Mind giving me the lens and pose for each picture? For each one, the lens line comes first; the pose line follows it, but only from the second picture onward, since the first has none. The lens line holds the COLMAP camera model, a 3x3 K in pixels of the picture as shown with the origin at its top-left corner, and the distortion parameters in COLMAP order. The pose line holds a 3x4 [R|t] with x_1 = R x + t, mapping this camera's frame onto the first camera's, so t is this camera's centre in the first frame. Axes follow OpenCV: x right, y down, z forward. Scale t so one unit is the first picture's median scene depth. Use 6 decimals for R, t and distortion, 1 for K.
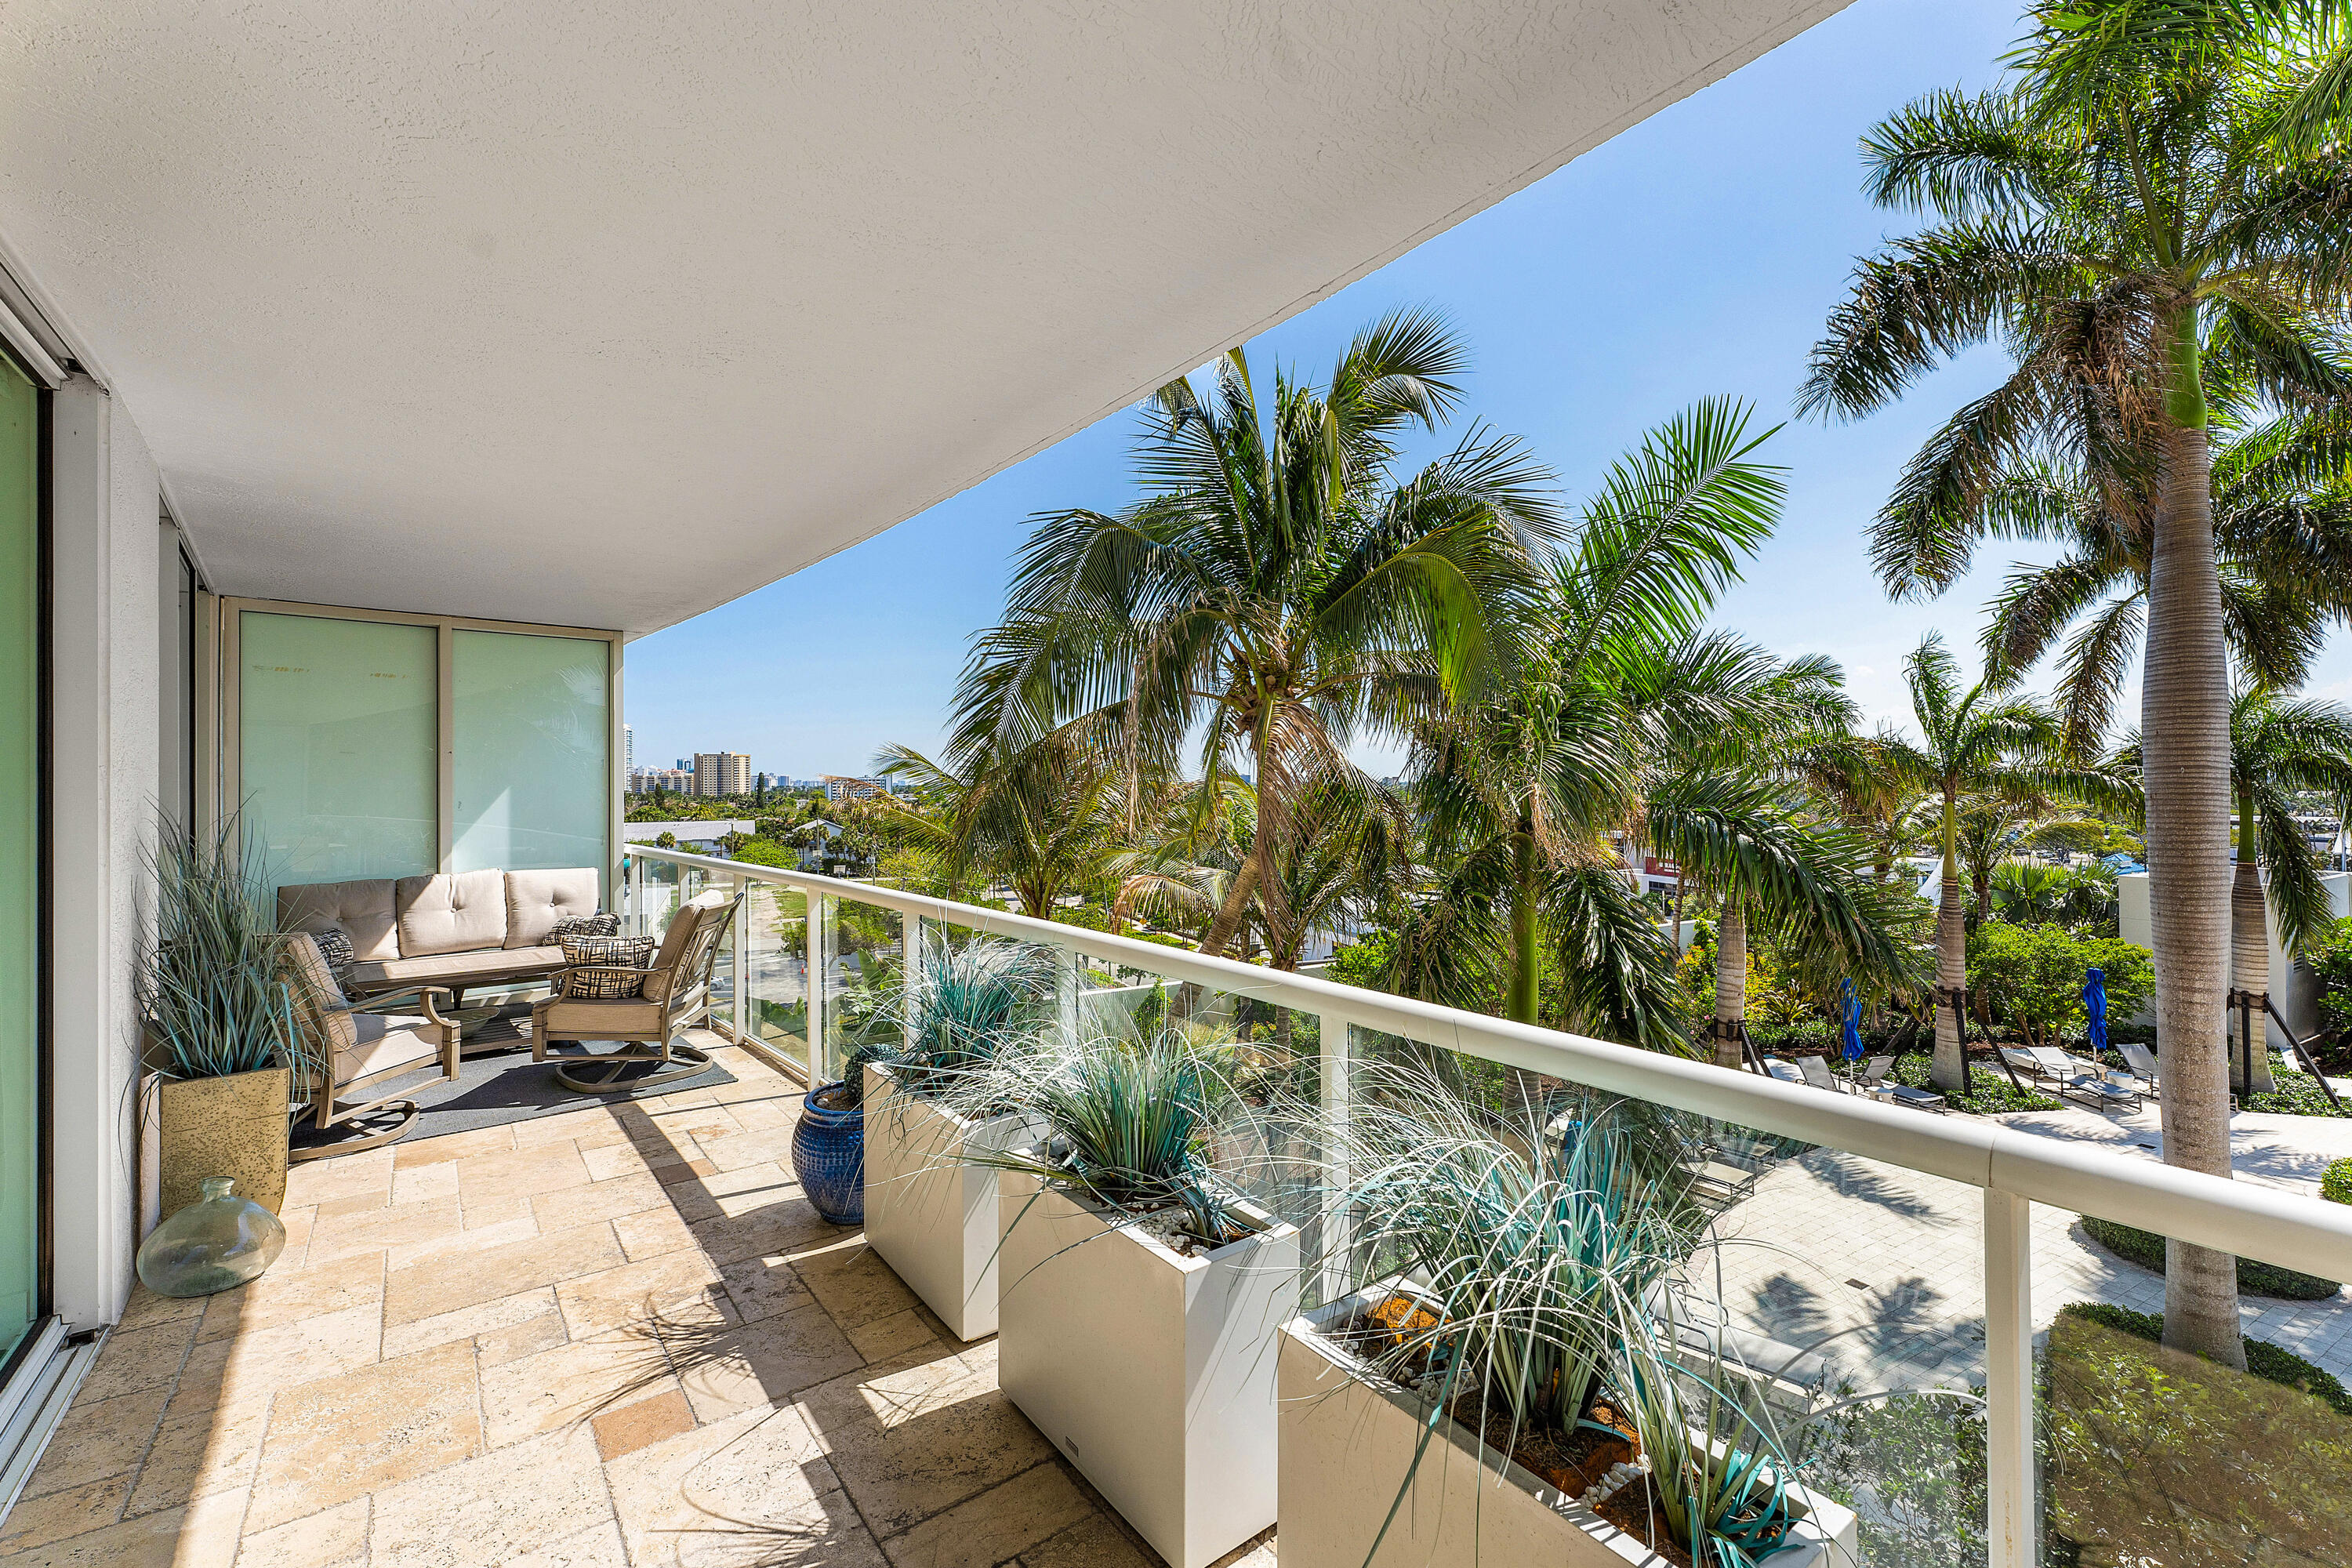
lens RADIAL K [[965.8, 0, 1085.4], [0, 965.8, 780.5], [0, 0, 1]] dist [0.000168, -0.000210]
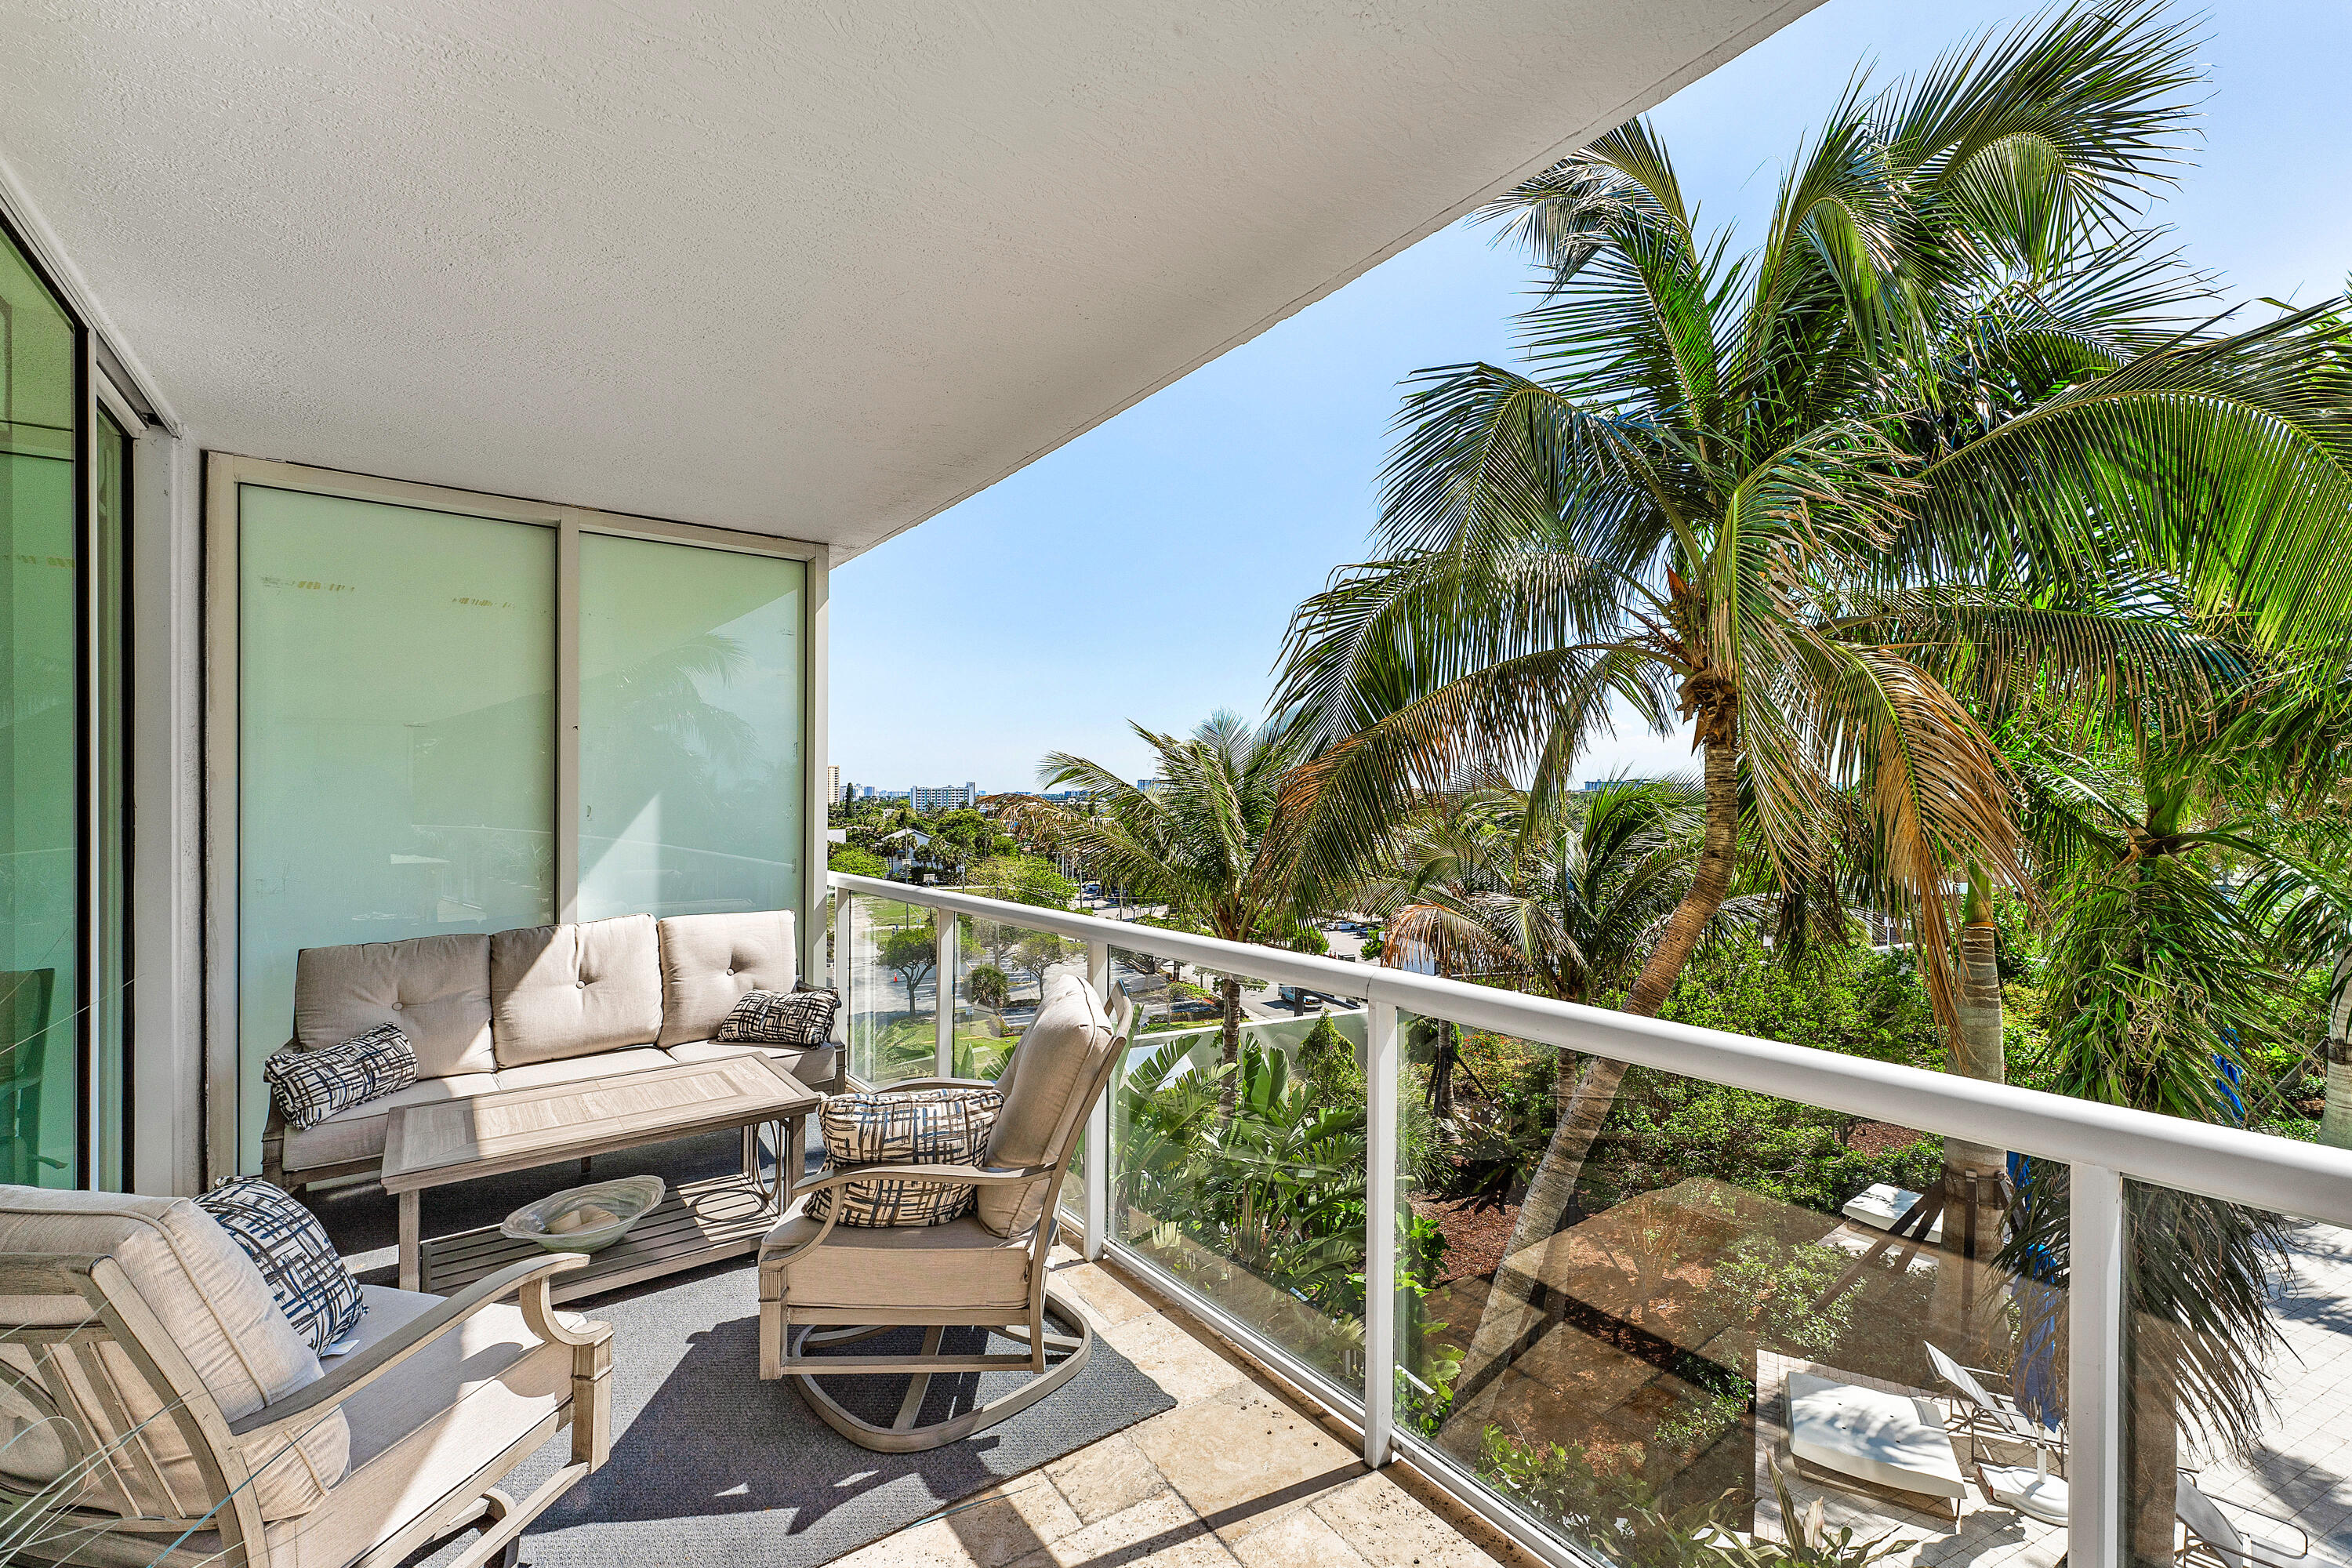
lens RADIAL K [[965.8, 0, 1085.4], [0, 965.8, 780.5], [0, 0, 1]] dist [0.000168, -0.000210]
pose [[0.996458, -0.005744, -0.083890, -0.278768], [0.004994, 0.999946, -0.009146, 0.012935], [0.083938, 0.008695, 0.996433, 0.409905]]
